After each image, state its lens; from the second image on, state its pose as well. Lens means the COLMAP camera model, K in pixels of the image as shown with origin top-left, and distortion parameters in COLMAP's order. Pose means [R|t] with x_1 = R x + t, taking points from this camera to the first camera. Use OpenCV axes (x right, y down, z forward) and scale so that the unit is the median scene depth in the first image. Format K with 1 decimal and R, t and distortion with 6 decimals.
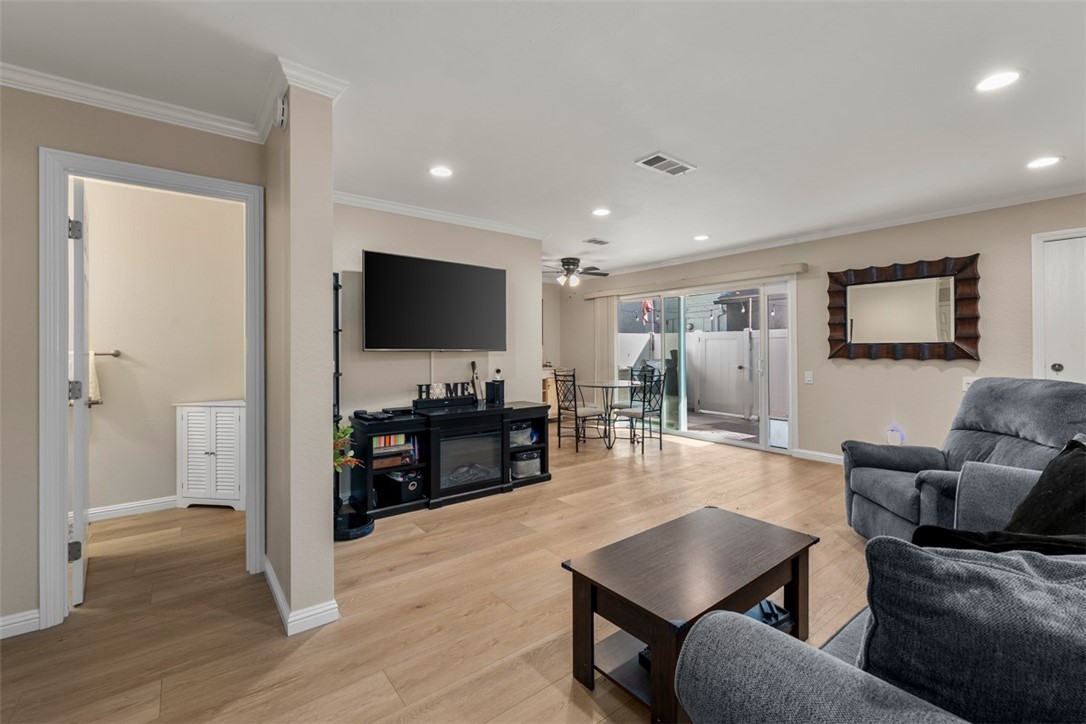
lens RADIAL K [[468.4, 0, 541.9], [0, 468.4, 346.8], [0, 0, 1]] dist [-0.000371, -0.000076]
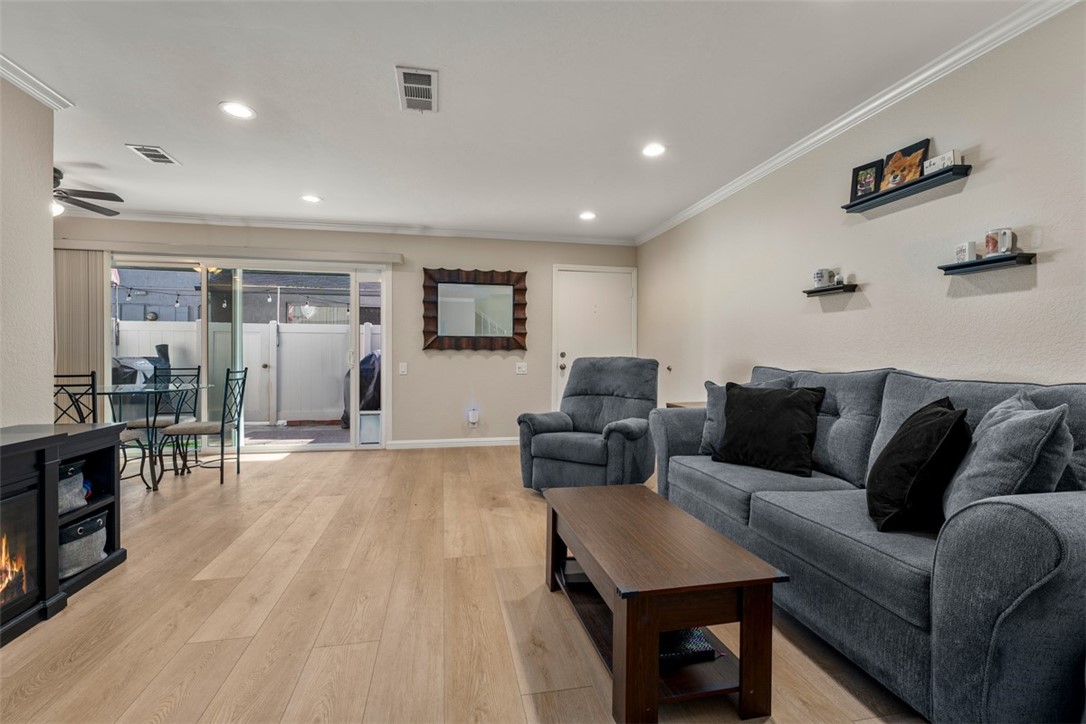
lens RADIAL K [[475.1, 0, 543.0], [0, 475.1, 362.0], [0, 0, 1]] dist [-0.000962, -0.000404]
pose [[0.437873, -0.006588, 0.899013, -0.270627], [-0.009057, 0.999890, 0.011739, 0.043786], [-0.898991, -0.013283, 0.437765, 0.332215]]
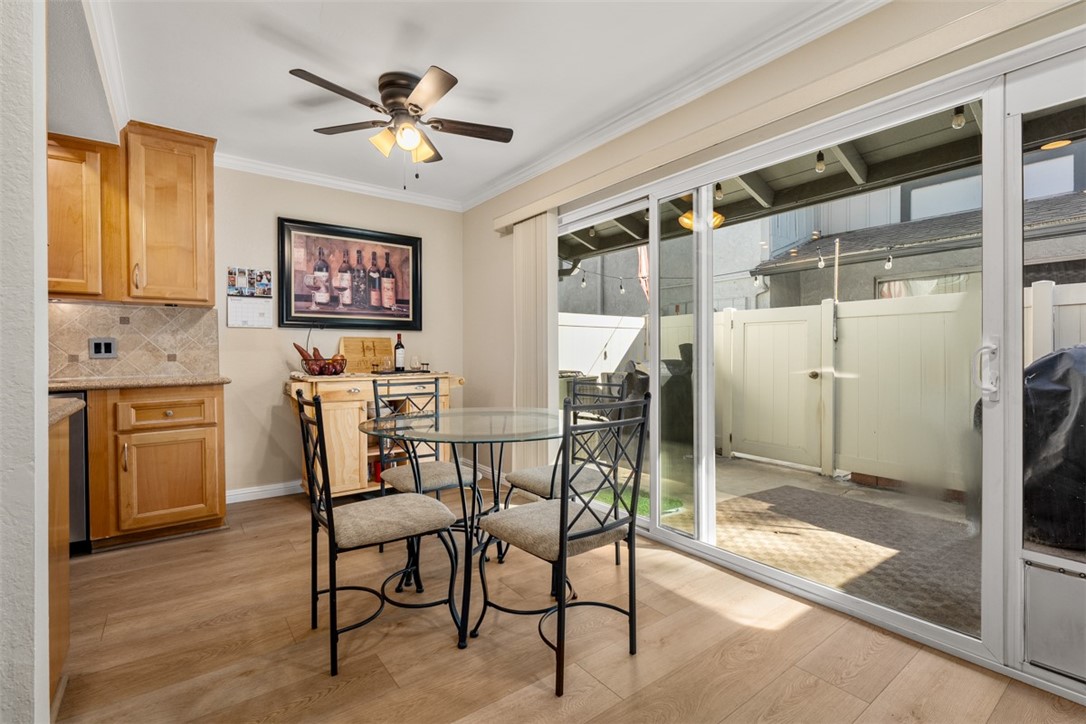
lens RADIAL K [[486.3, 0, 537.6], [0, 486.3, 358.1], [0, 0, 1]] dist [-0.003185, -0.000501]
pose [[0.999603, 0.000462, -0.028179, 0.269848], [-0.000195, 0.999955, 0.009460, 0.040309], [0.028182, -0.009450, 0.999558, 0.921423]]
